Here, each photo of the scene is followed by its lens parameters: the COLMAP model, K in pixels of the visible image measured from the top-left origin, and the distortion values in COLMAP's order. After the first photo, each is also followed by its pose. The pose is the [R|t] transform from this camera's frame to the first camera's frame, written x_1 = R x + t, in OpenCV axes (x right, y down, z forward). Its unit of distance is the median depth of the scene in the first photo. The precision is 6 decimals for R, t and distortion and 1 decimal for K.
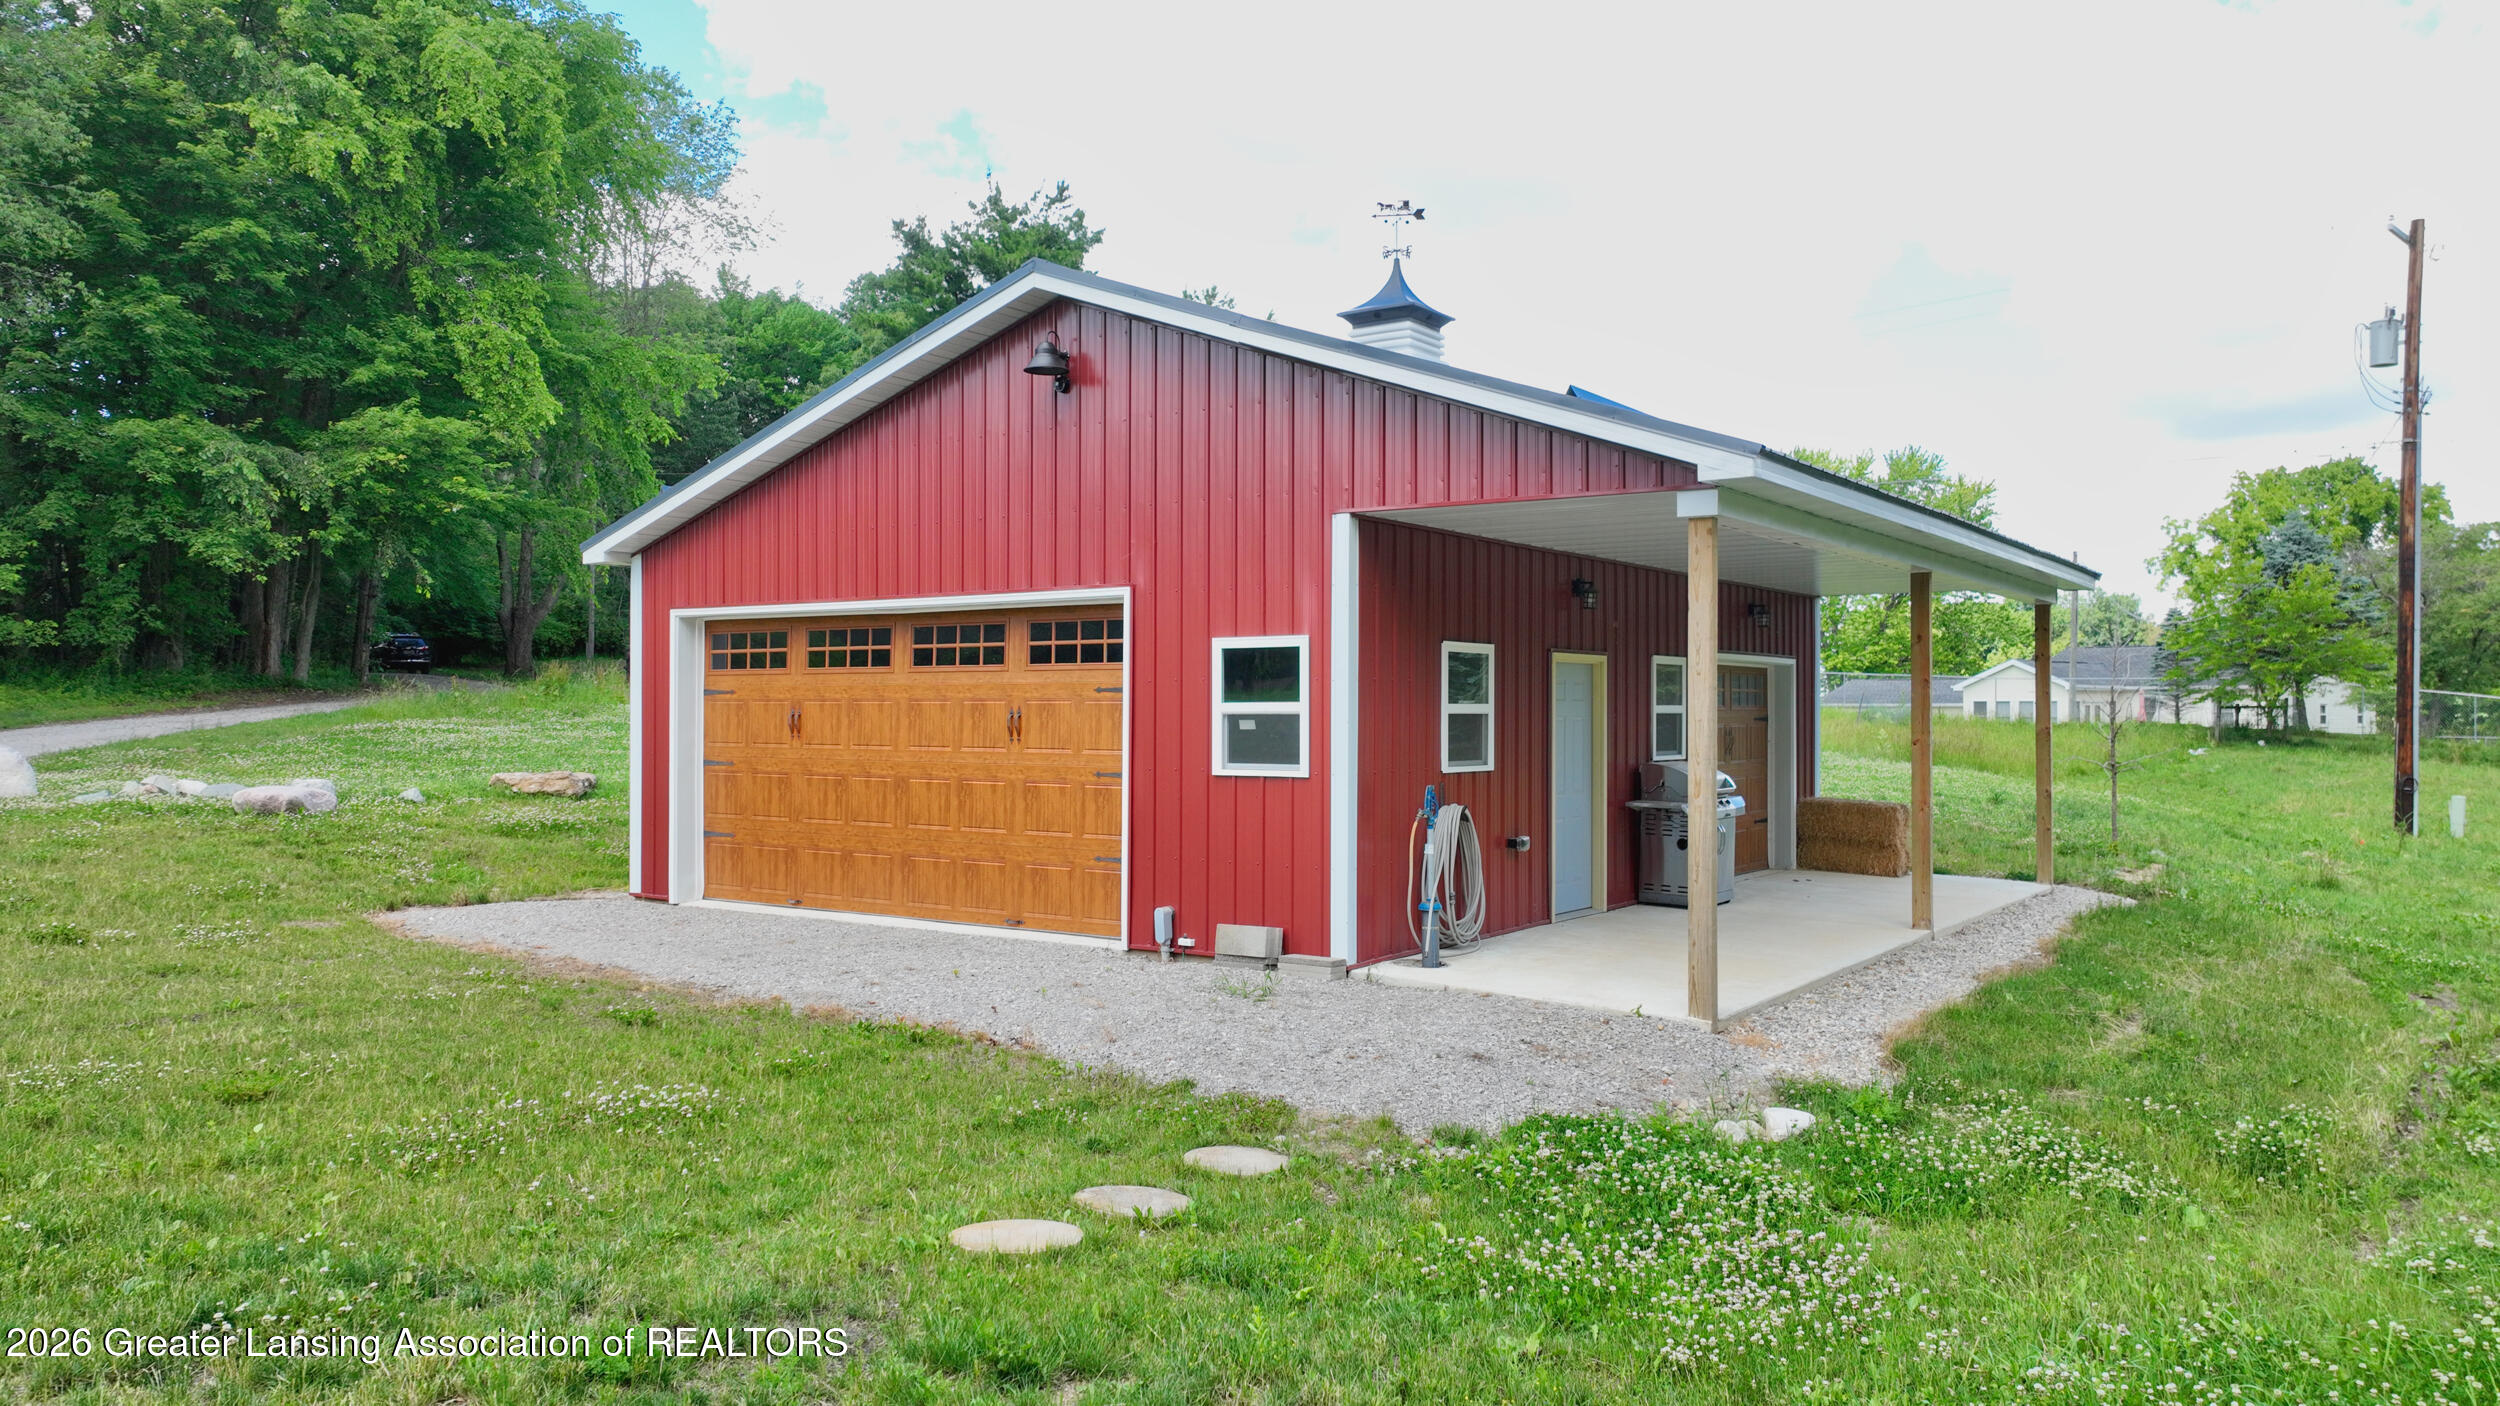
lens RADIAL K [[1771.5, 0, 1249.8], [0, 1771.5, 704.0], [0, 0, 1]] dist [0.002305, -0.001918]
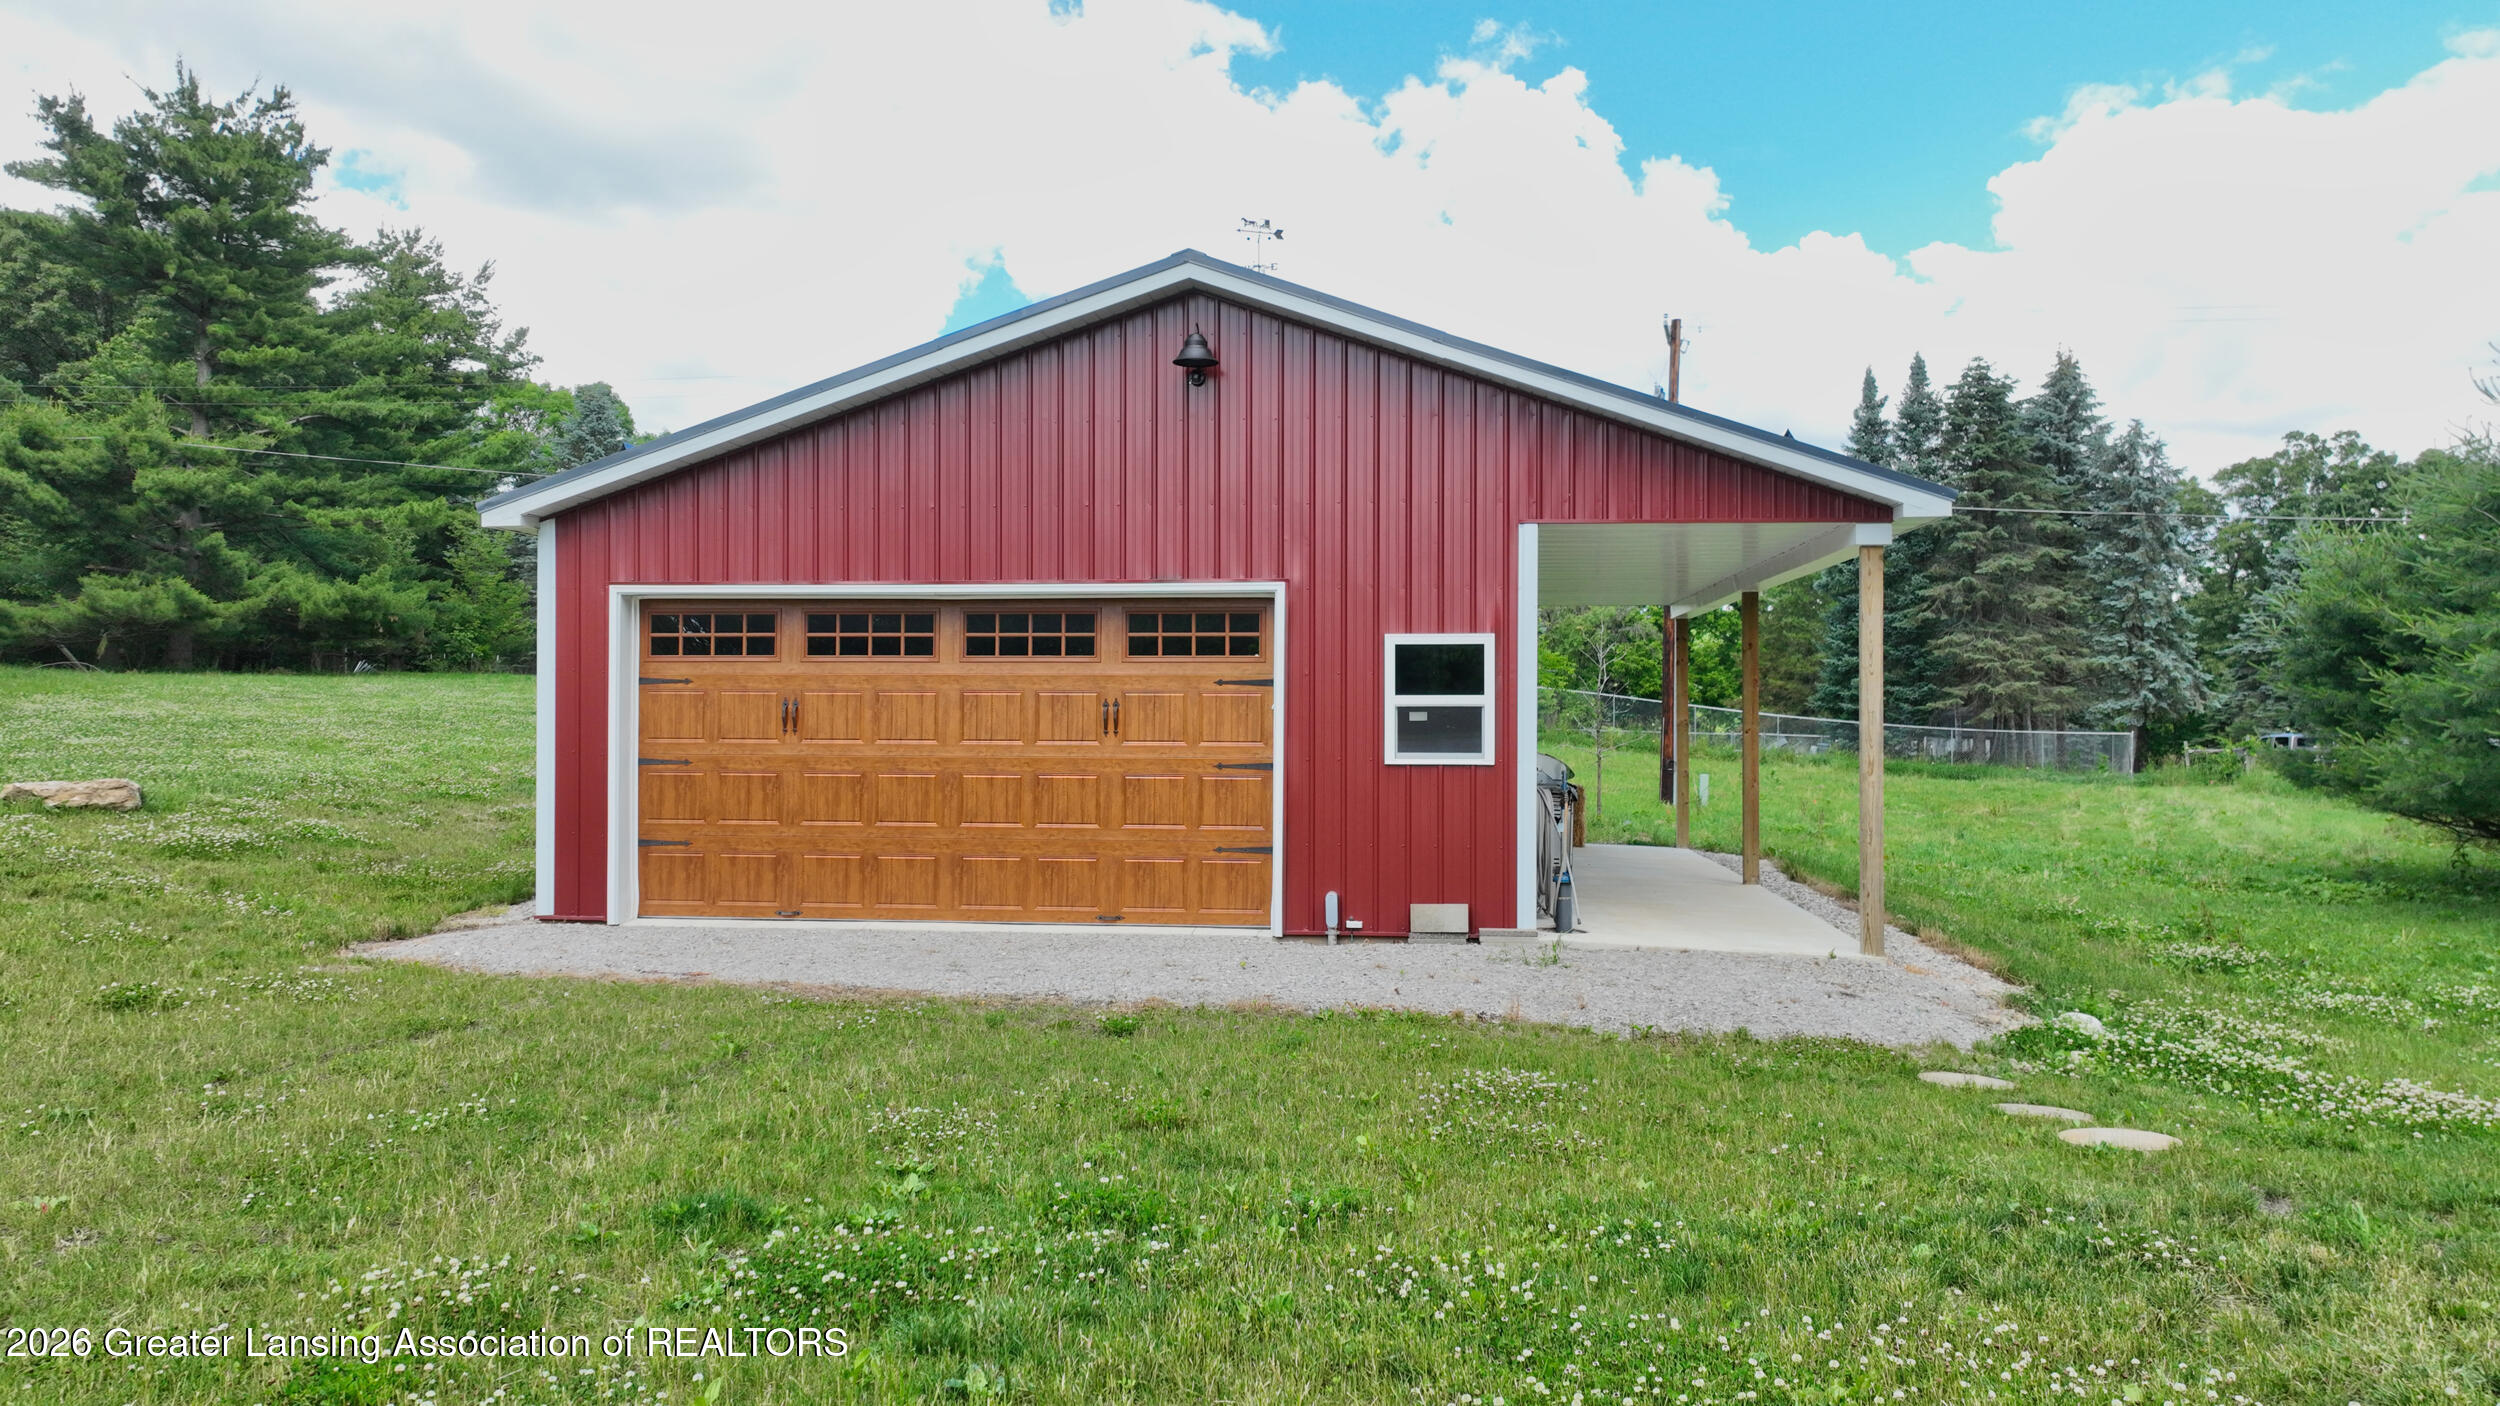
lens RADIAL K [[1725.8, 0, 1250.0], [0, 1725.8, 699.1], [0, 0, 1]] dist [0.018024, 0.005690]
pose [[0.872044, 0.000662, 0.489428, -0.534054], [-0.002813, 0.999989, 0.003659, -0.001904], [-0.489420, -0.004568, 0.872036, 0.129542]]
